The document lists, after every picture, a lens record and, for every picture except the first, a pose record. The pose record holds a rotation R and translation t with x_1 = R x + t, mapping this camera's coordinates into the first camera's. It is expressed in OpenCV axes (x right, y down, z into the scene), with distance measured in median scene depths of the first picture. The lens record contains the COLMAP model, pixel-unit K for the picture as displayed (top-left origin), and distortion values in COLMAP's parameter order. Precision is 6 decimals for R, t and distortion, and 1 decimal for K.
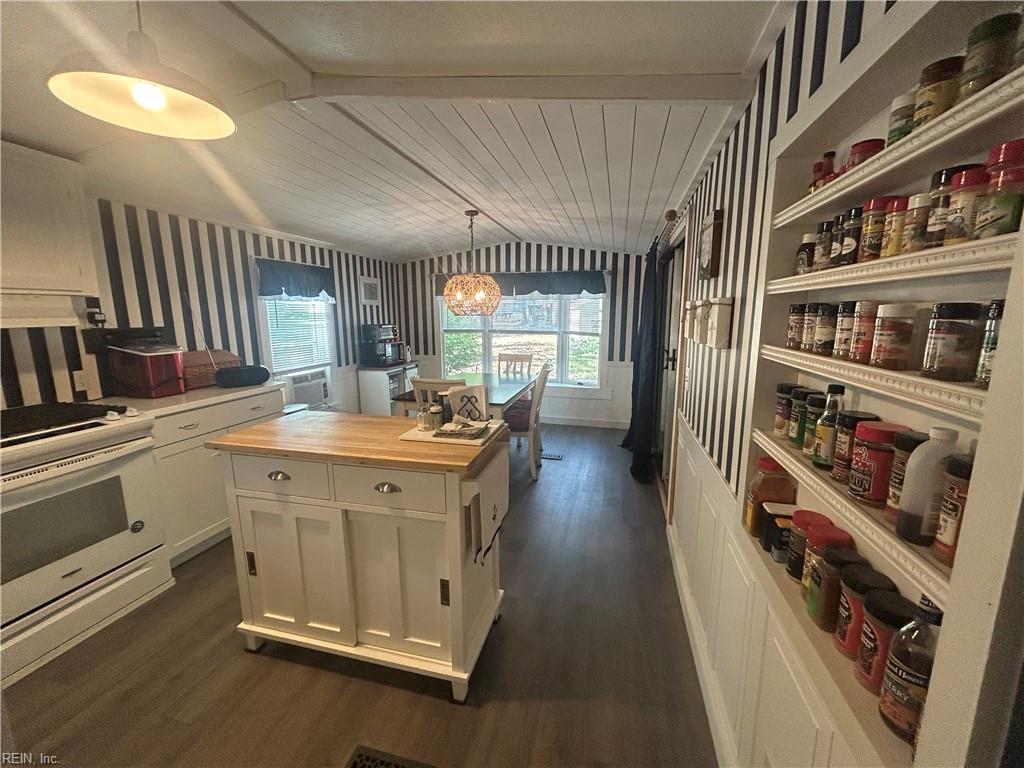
lens RADIAL K [[410.4, 0, 510.6], [0, 410.4, 386.2], [0, 0, 1]] dist [0.000809, 0.000148]
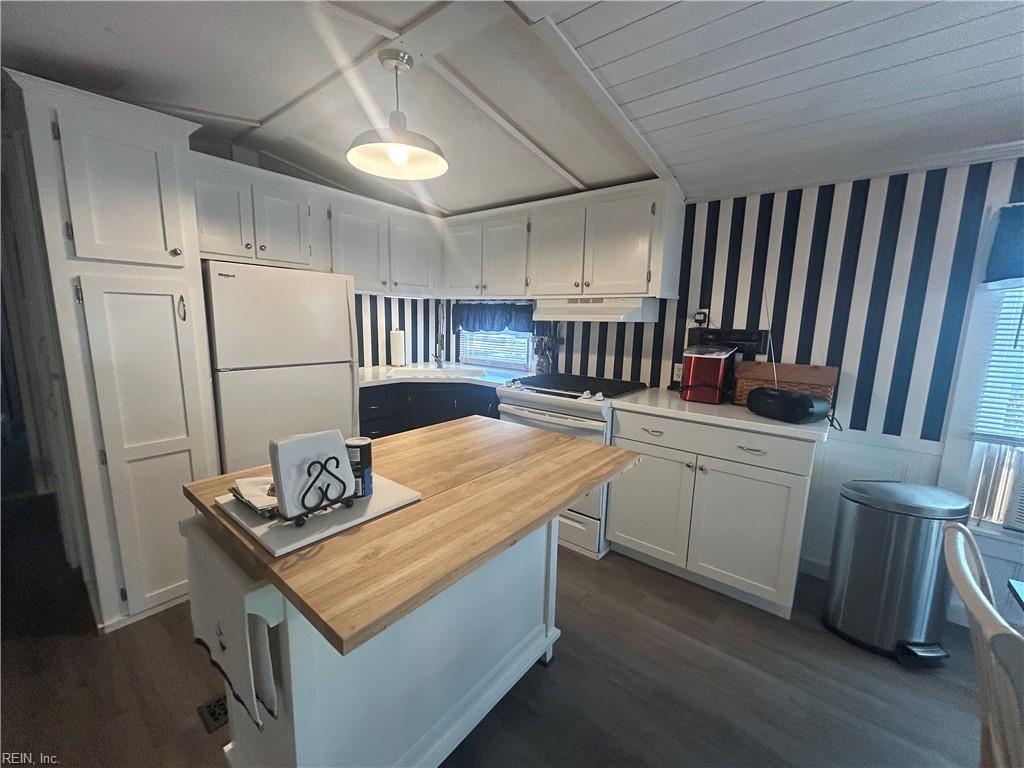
lens RADIAL K [[410.4, 0, 509.8], [0, 410.4, 386.2], [0, 0, 1]] dist [0.000809, 0.000148]
pose [[-0.438626, 0.139520, -0.887773, 0.189378], [-0.173009, 0.956286, 0.235766, -0.180036], [0.881859, 0.257006, -0.395313, 1.144996]]
